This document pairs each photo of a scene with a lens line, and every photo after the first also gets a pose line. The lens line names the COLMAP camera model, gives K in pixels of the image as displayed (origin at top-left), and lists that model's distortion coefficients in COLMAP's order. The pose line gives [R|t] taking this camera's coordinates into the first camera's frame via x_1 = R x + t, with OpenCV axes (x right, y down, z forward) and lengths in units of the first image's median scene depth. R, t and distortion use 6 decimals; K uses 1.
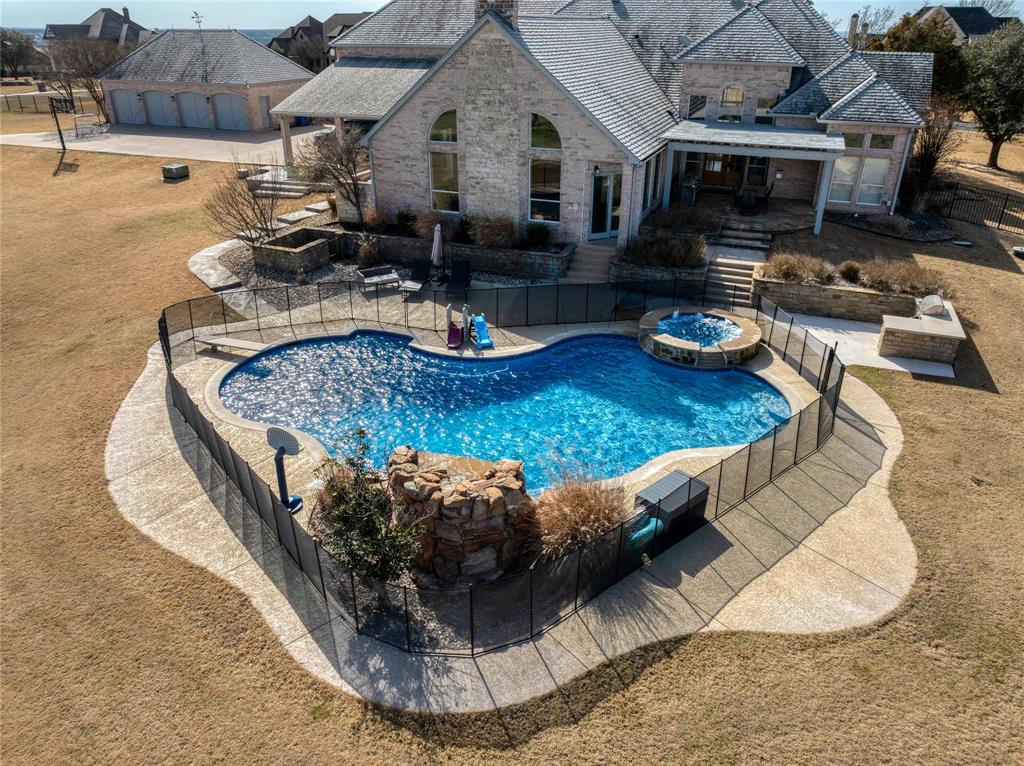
lens RADIAL K [[731.7, 0, 512.7], [0, 731.7, 372.3], [0, 0, 1]] dist [-0.029197, 0.005359]
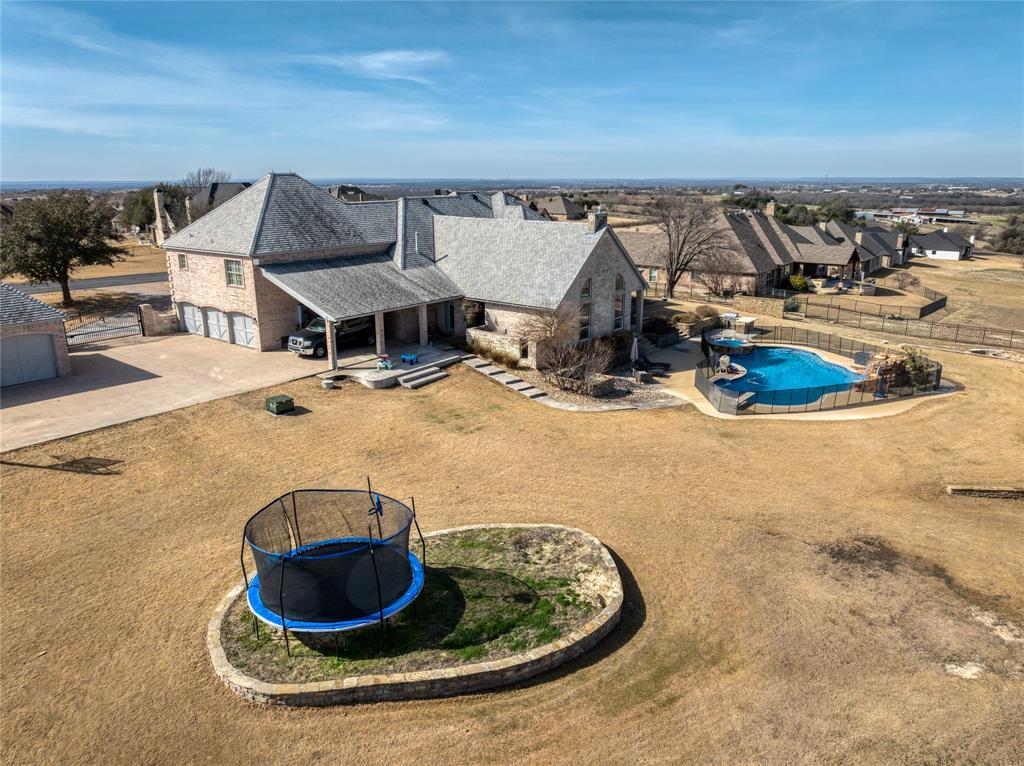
lens RADIAL K [[717.3, 0, 512.0], [0, 717.3, 383.0], [0, 0, 1]] dist [-0.024798, 0.005310]
pose [[0.297376, -0.270494, 0.915642, -1.835837], [0.415318, 0.900188, 0.131044, -0.463866], [-0.859696, 0.341313, 0.380036, 0.643838]]
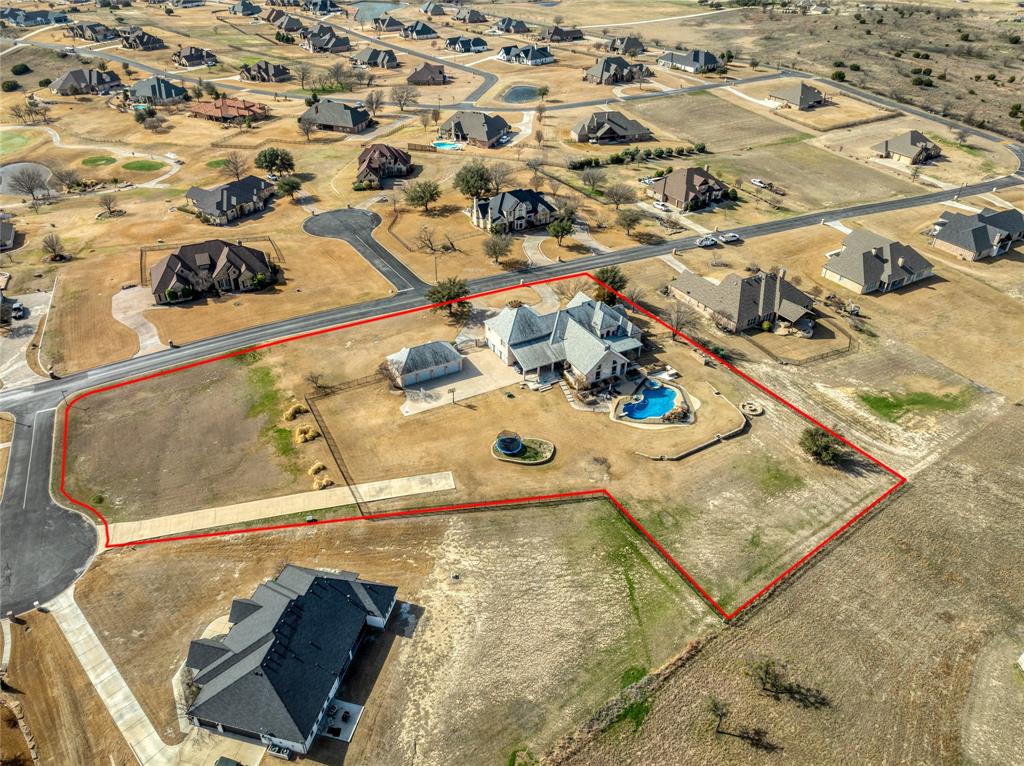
lens RADIAL K [[788.0, 0, 474.1], [0, 788.0, 381.6], [0, 0, 1]] dist [-0.033816, 0.009930]
pose [[0.663867, -0.431412, 0.610872, -4.840696], [0.340158, 0.901640, 0.267091, -2.357260], [-0.666013, 0.030480, 0.745317, -3.101094]]
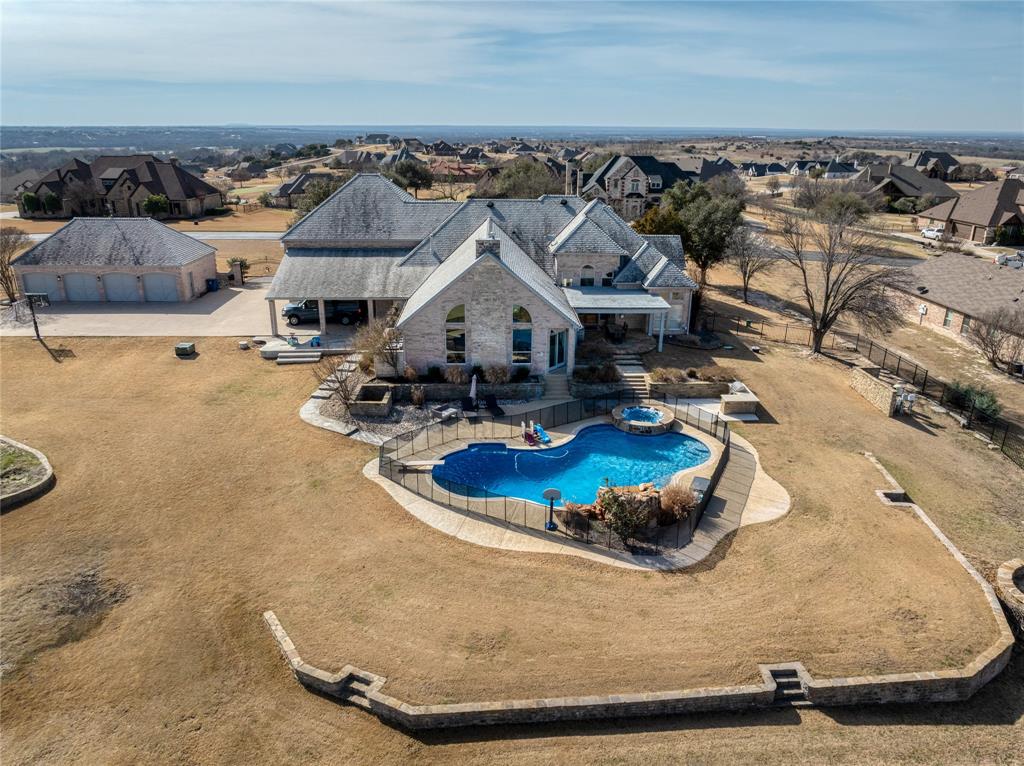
lens RADIAL K [[717.3, 0, 512.0], [0, 717.3, 383.0], [0, 0, 1]] dist [-0.024798, 0.005310]
pose [[0.920463, -0.132817, 0.367569, -0.638558], [0.167704, 0.983725, -0.064505, -0.065808], [-0.353020, 0.121017, 0.927756, -0.558965]]
